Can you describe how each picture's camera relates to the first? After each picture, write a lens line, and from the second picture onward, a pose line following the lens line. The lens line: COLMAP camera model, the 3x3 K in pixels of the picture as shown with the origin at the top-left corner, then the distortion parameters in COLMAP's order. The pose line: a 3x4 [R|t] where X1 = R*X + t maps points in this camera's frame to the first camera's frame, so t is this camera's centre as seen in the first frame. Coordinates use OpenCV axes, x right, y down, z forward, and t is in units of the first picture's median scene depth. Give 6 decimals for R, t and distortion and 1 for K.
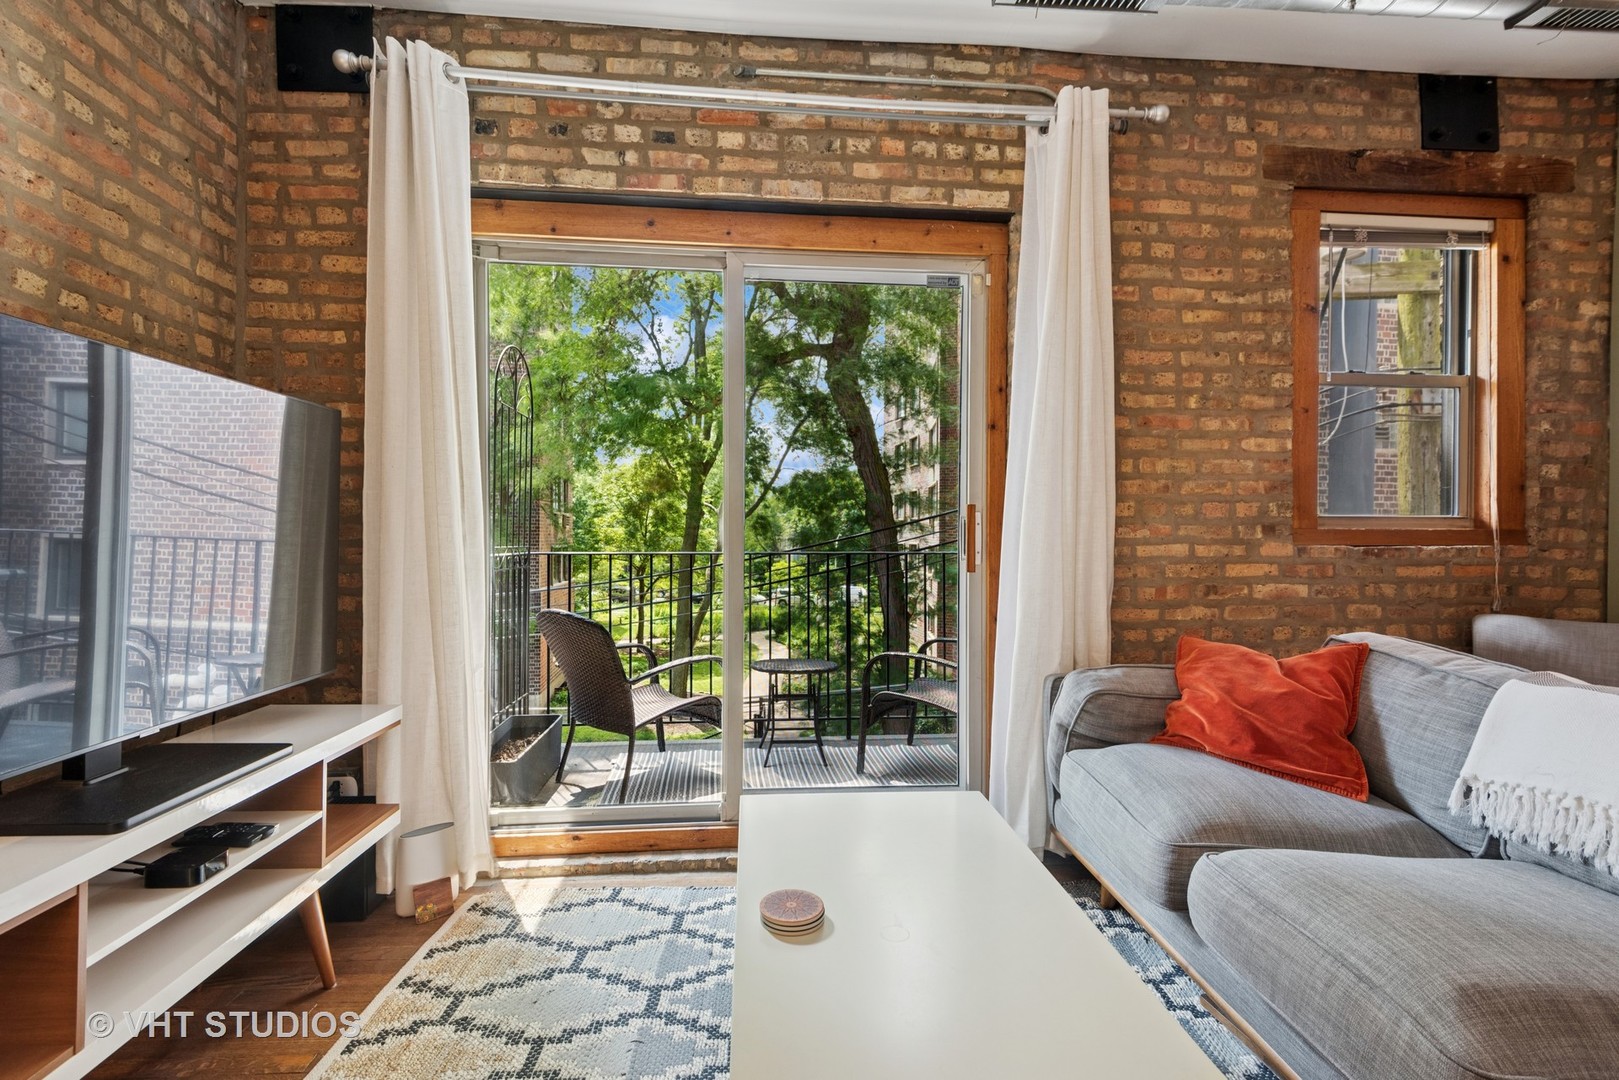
lens RADIAL K [[736.5, 0, 809.5], [0, 736.5, 540.0], [0, 0, 1]] dist [0.017664, -0.010341]
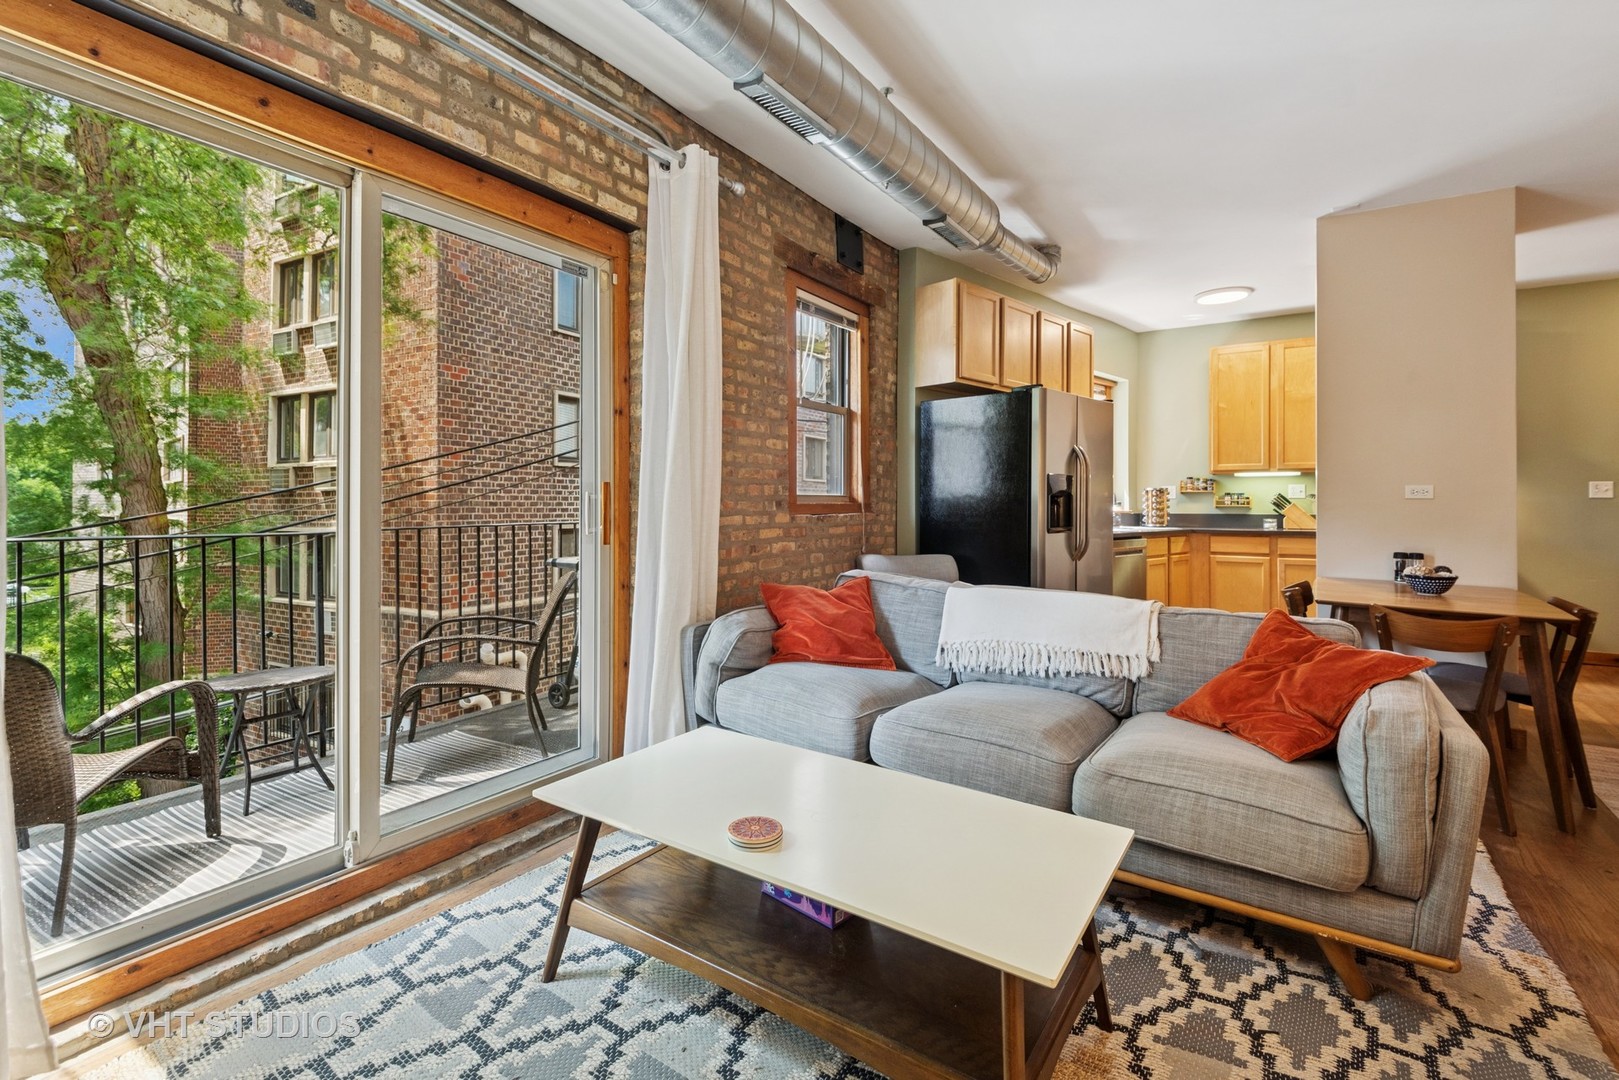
lens RADIAL K [[725.3, 0, 806.9], [0, 725.3, 505.4], [0, 0, 1]] dist [0.020778, -0.013318]
pose [[0.616836, -0.005978, 0.787069, -0.439477], [0.008009, 0.999967, 0.001318, -0.013313], [-0.787051, 0.005491, 0.616864, 0.103164]]
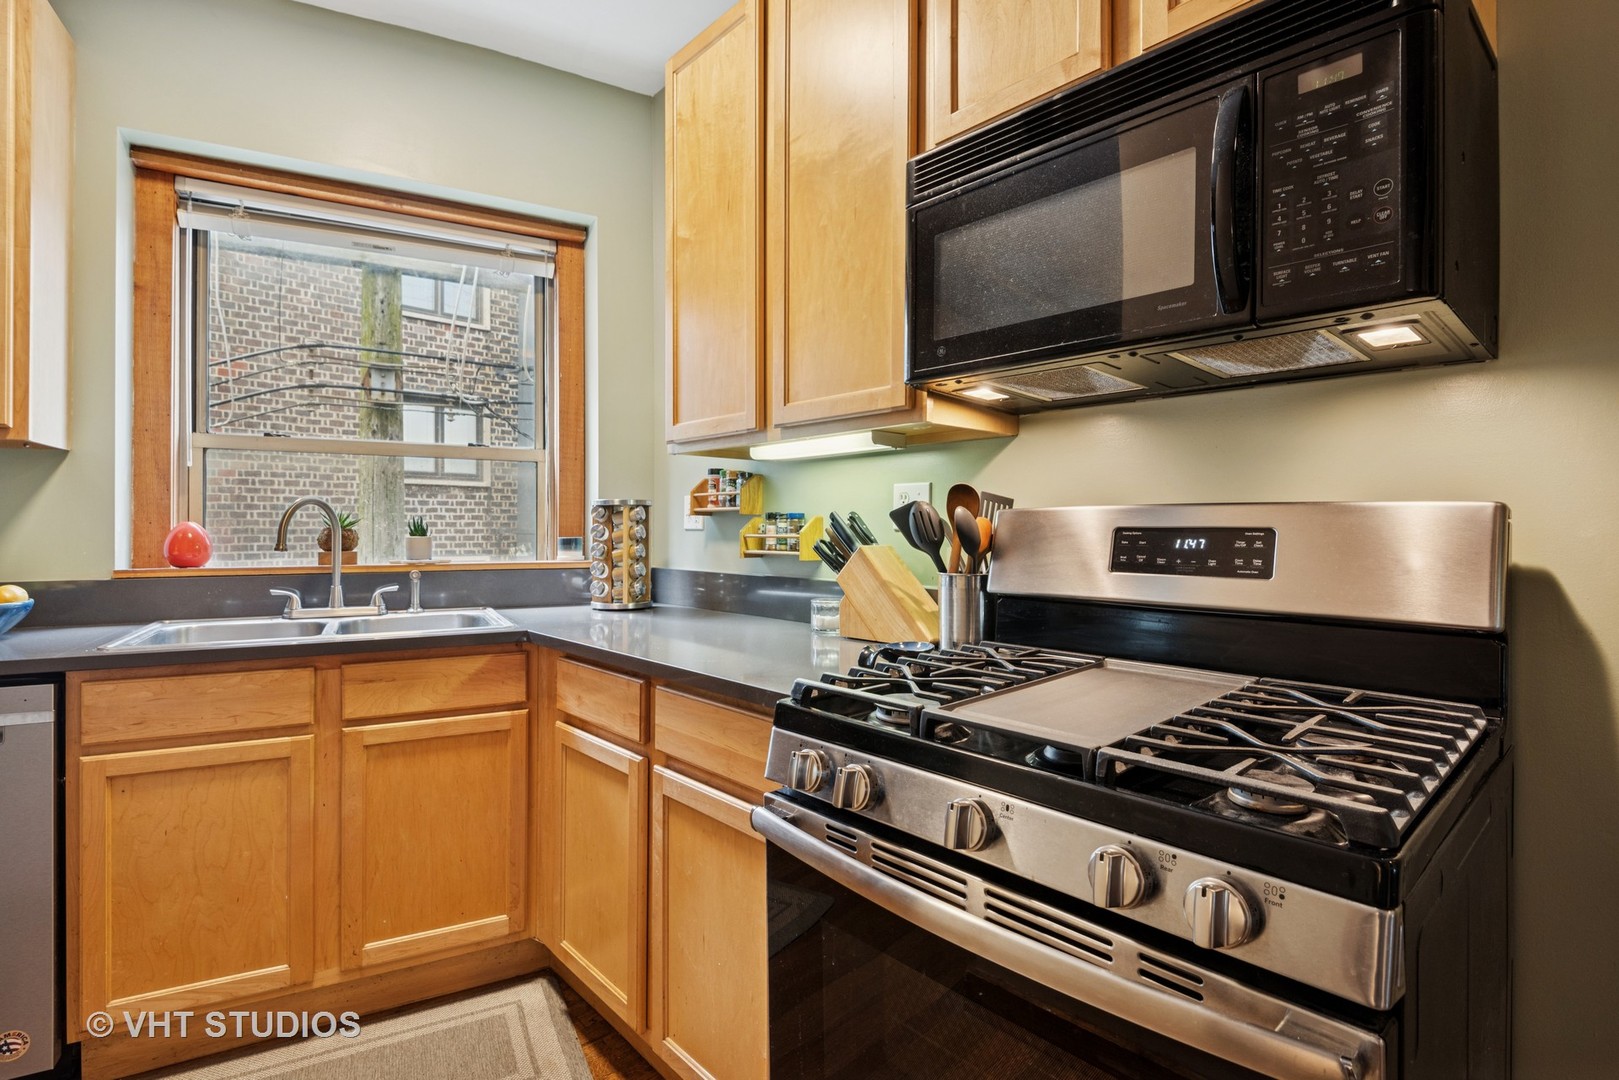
lens RADIAL K [[788.2, 0, 806.6], [0, 788.2, 523.0], [0, 0, 1]] dist [-0.017274, -0.000137]
pose [[0.791162, -0.001005, 0.611606, 1.916801], [0.008882, 0.999912, -0.009846, -0.020019], [-0.611543, 0.013222, 0.791101, -0.215751]]
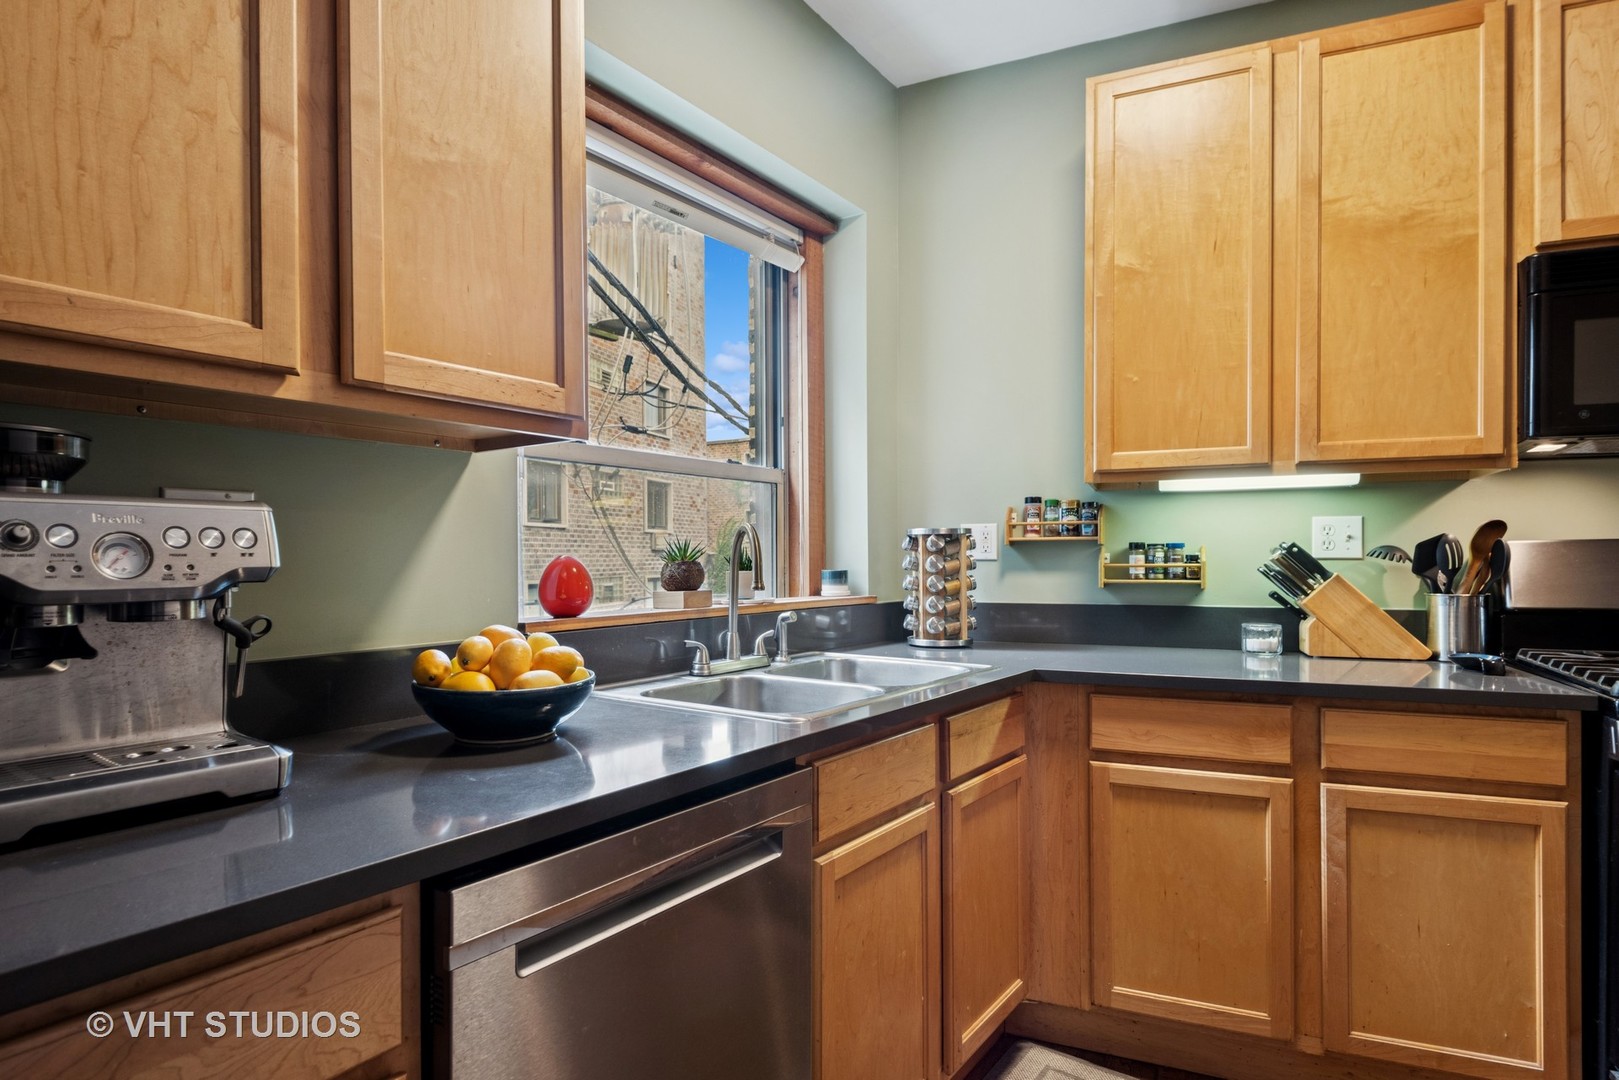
lens RADIAL K [[873.0, 0, 799.3], [0, 873.0, 553.4], [0, 0, 1]] dist [0.032015, -0.000828]
pose [[0.458560, -0.005928, 0.888644, 1.349575], [0.014443, 0.999895, -0.000782, -0.033234], [-0.888546, 0.013193, 0.458598, 0.392896]]
